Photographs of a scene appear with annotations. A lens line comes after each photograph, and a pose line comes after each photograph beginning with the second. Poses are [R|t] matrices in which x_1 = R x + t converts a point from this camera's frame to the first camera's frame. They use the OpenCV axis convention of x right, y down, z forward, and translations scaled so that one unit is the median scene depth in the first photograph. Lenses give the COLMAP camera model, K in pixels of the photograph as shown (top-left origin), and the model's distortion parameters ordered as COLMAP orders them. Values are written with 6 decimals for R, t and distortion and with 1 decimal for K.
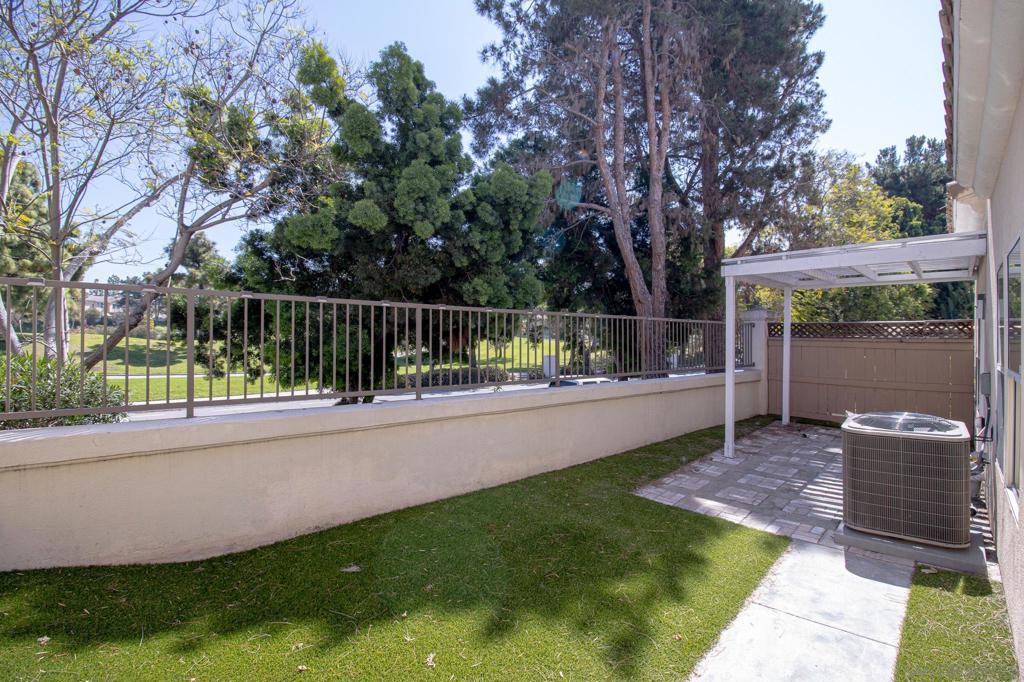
lens RADIAL K [[472.2, 0, 520.4], [0, 472.2, 338.3], [0, 0, 1]] dist [-0.012974, -0.002180]
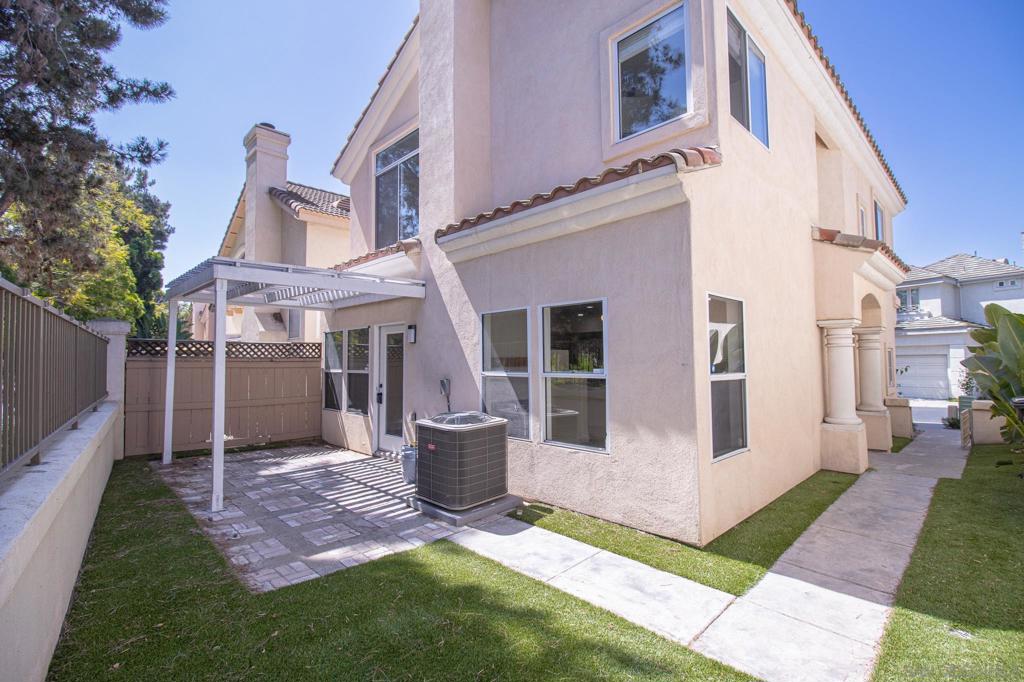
lens RADIAL K [[472.2, 0, 520.0], [0, 472.2, 340.9], [0, 0, 1]] dist [-0.012974, -0.002180]
pose [[0.039555, 0.033011, 0.998672, -0.448986], [0.010248, 0.999388, -0.033441, 0.005645], [-0.999165, 0.011557, 0.039193, 0.667867]]
